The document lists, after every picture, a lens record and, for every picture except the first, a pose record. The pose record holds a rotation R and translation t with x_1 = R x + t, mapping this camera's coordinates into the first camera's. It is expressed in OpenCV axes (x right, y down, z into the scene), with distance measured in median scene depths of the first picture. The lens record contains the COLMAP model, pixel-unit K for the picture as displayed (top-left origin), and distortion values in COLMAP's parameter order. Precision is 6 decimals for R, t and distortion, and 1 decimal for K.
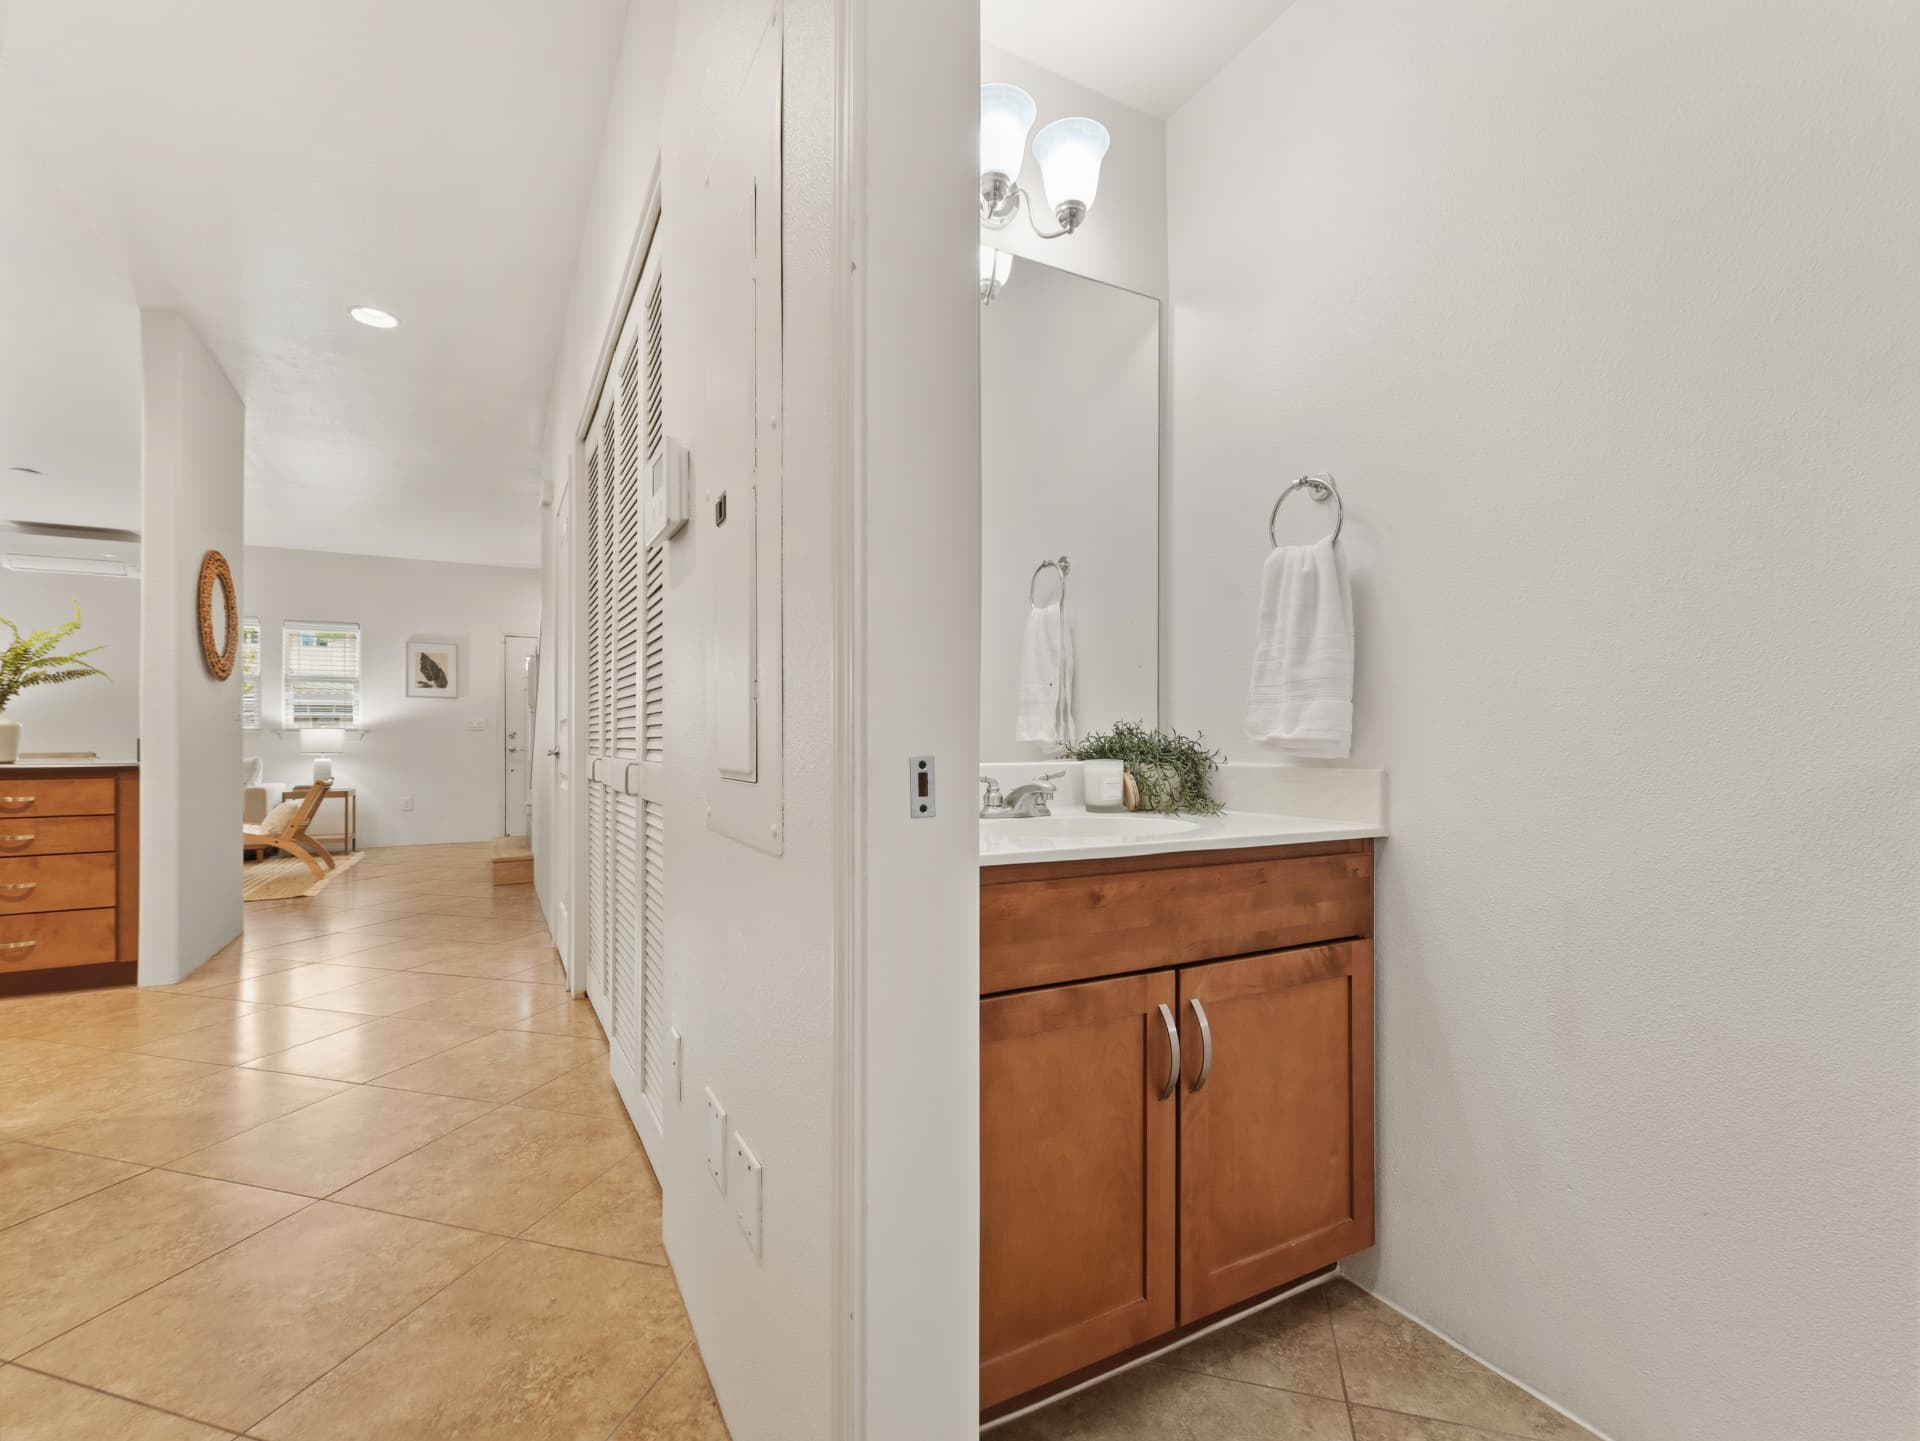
lens RADIAL K [[866.7, 0, 958.0], [0, 866.7, 738.3], [0, 0, 1]] dist [-0.001016, -0.000023]
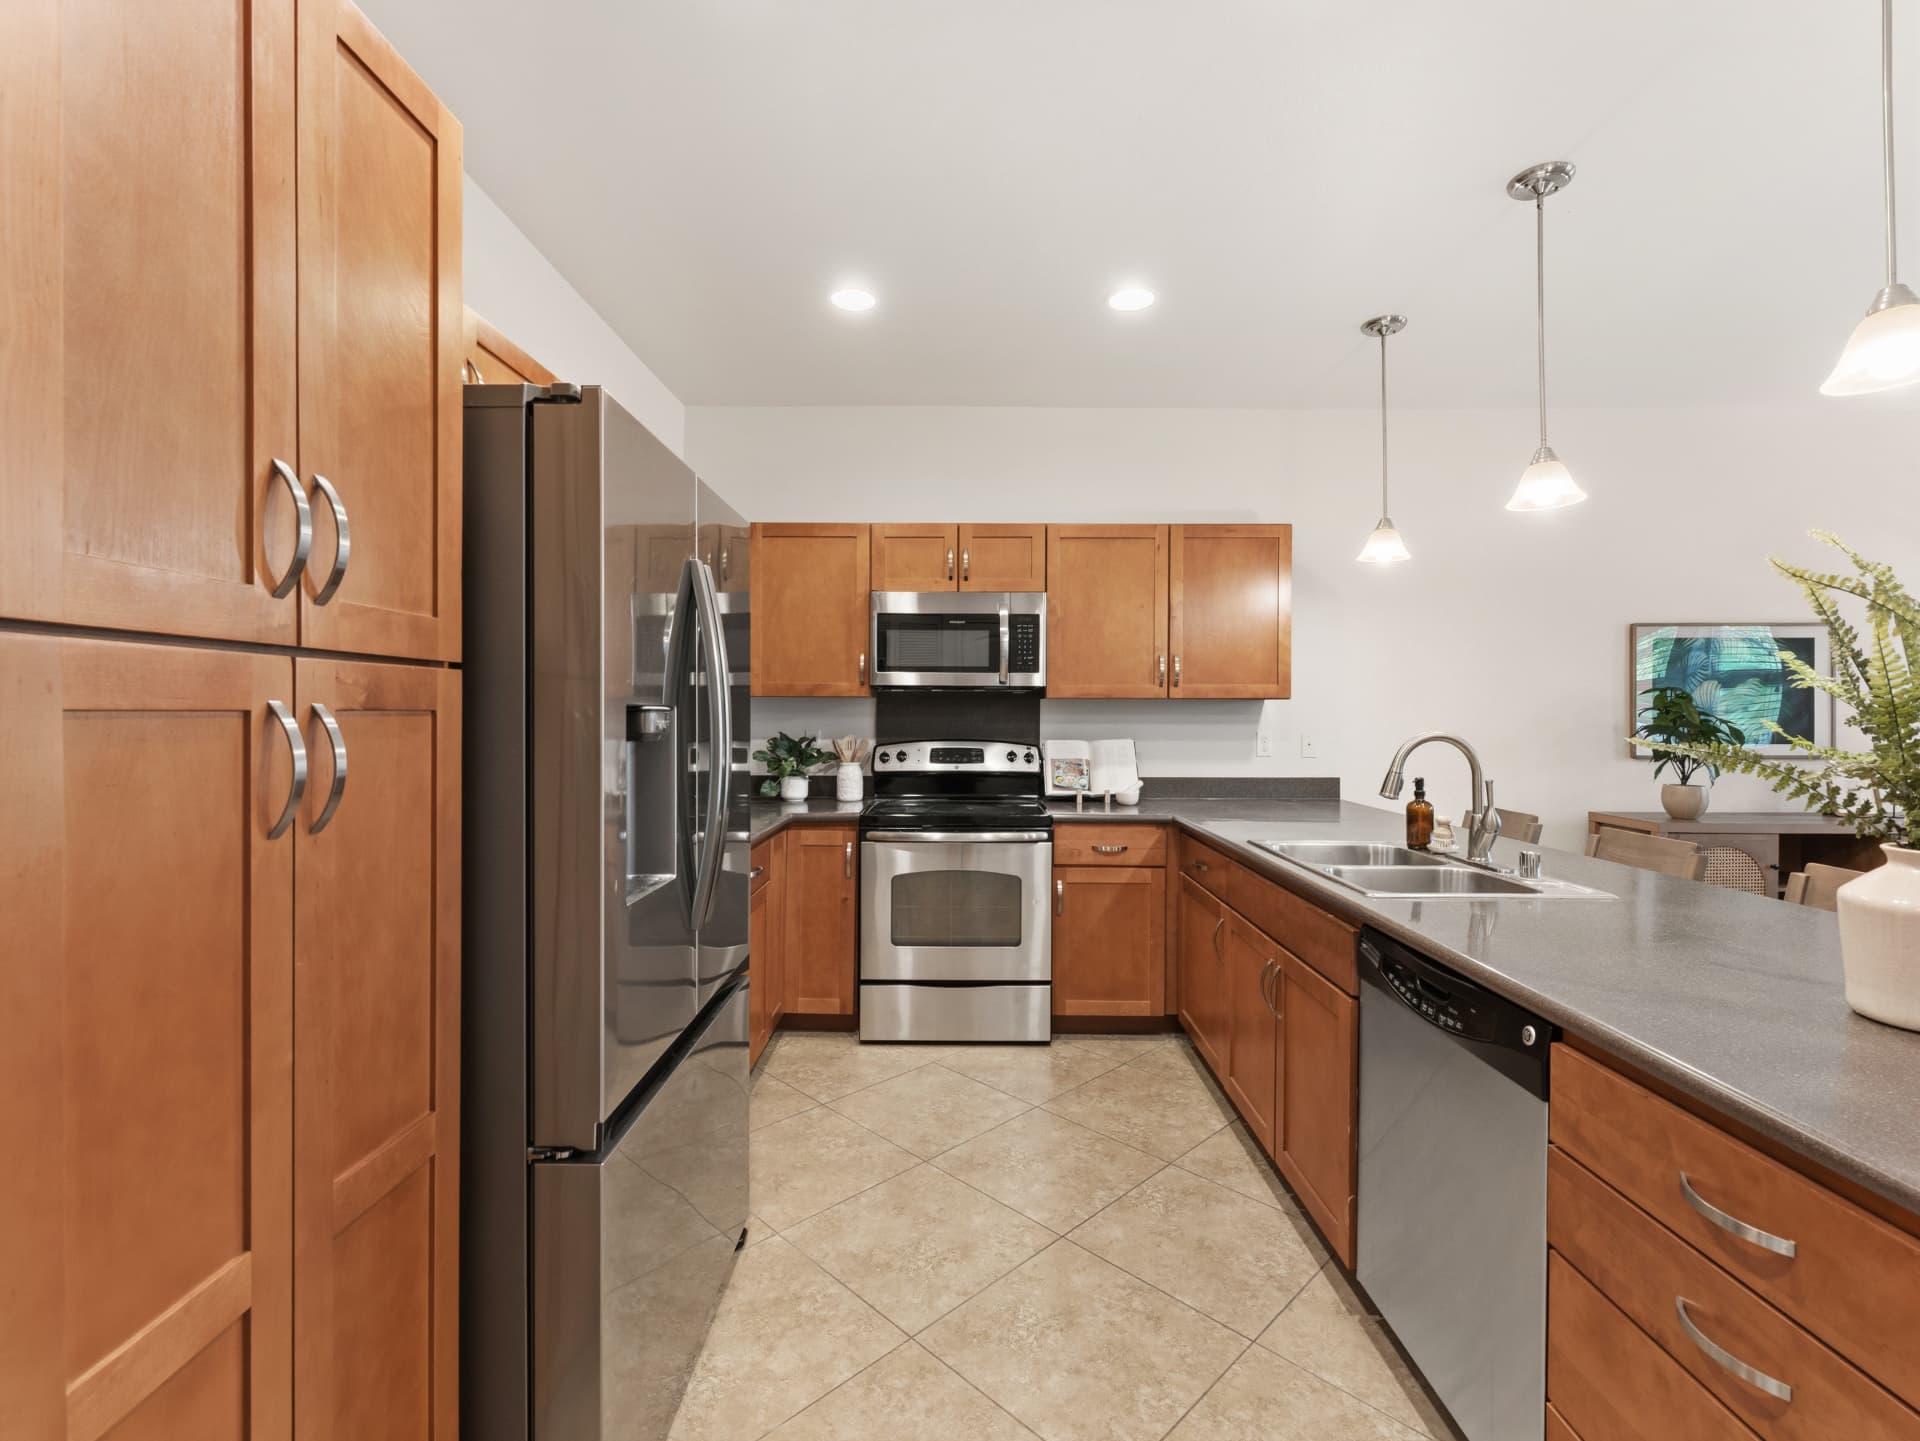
lens RADIAL K [[866.7, 0, 954.2], [0, 866.7, 716.1], [0, 0, 1]] dist [-0.001016, -0.000023]
pose [[-0.488417, 0.007903, -0.872575, -0.320657], [0.000531, 0.999961, 0.008760, -0.042161], [0.872610, 0.003815, -0.488402, 0.405317]]
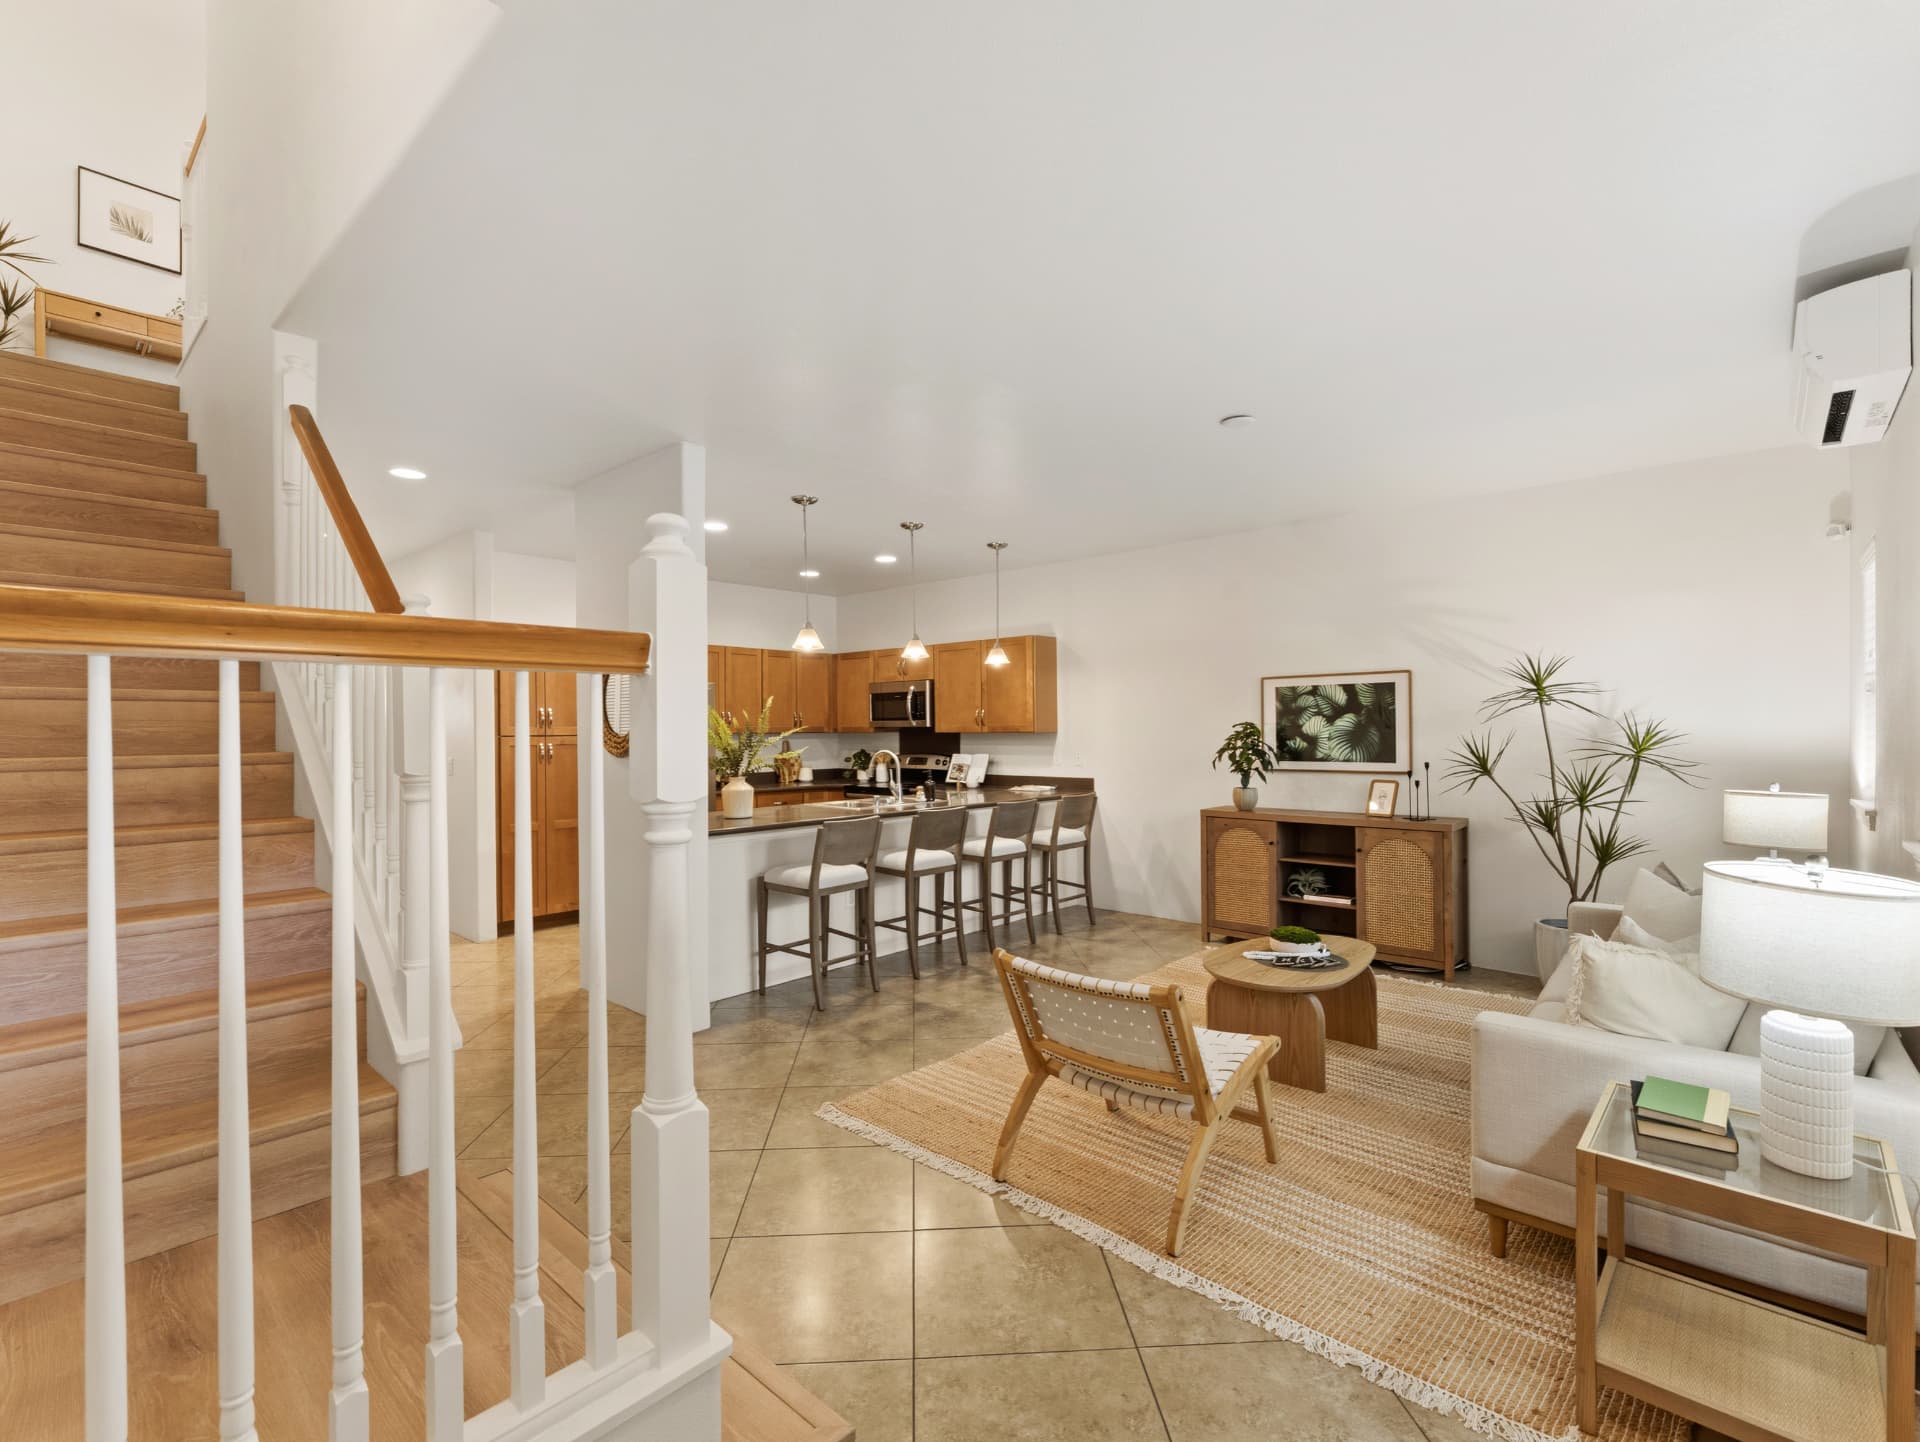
lens RADIAL K [[866.7, 0, 949.7], [0, 866.7, 734.4], [0, 0, 1]] dist [-0.001016, -0.000023]
pose [[-0.944265, 0.011492, -0.328986, -0.472219], [0.010422, 0.999933, 0.005016, -0.050890], [0.329022, 0.001308, -0.944321, 1.149361]]
